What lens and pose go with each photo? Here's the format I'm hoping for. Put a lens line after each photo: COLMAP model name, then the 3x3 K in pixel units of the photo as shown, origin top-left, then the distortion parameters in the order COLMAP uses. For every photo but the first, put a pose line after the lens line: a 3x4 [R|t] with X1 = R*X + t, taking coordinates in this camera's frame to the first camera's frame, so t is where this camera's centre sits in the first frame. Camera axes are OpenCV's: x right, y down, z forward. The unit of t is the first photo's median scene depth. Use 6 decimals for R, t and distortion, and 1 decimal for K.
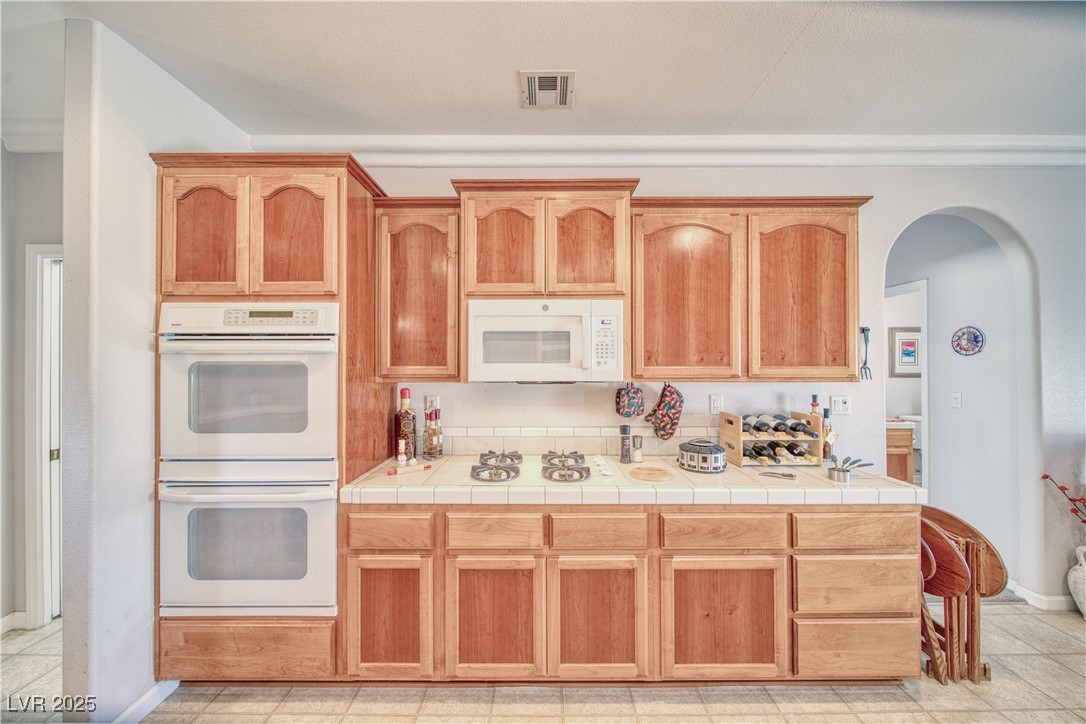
lens RADIAL K [[432.6, 0, 636.3], [0, 432.6, 456.1], [0, 0, 1]] dist [-0.022582, 0.000038]
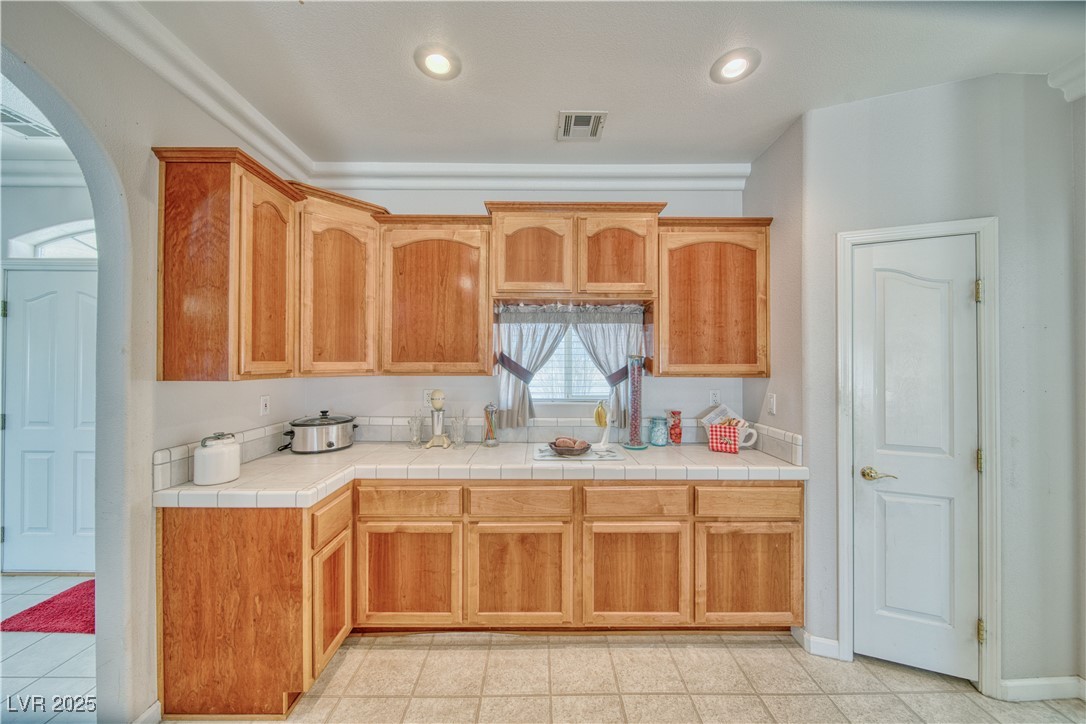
lens RADIAL K [[361.3, 0, 539.3], [0, 361.3, 443.0], [0, 0, 1]] dist [0.000643, 0.000015]
pose [[0.999983, 0.004989, 0.003039, -0.267524], [-0.005024, 0.999918, 0.011741, 0.001793], [-0.002981, -0.011756, 0.999926, 0.006330]]
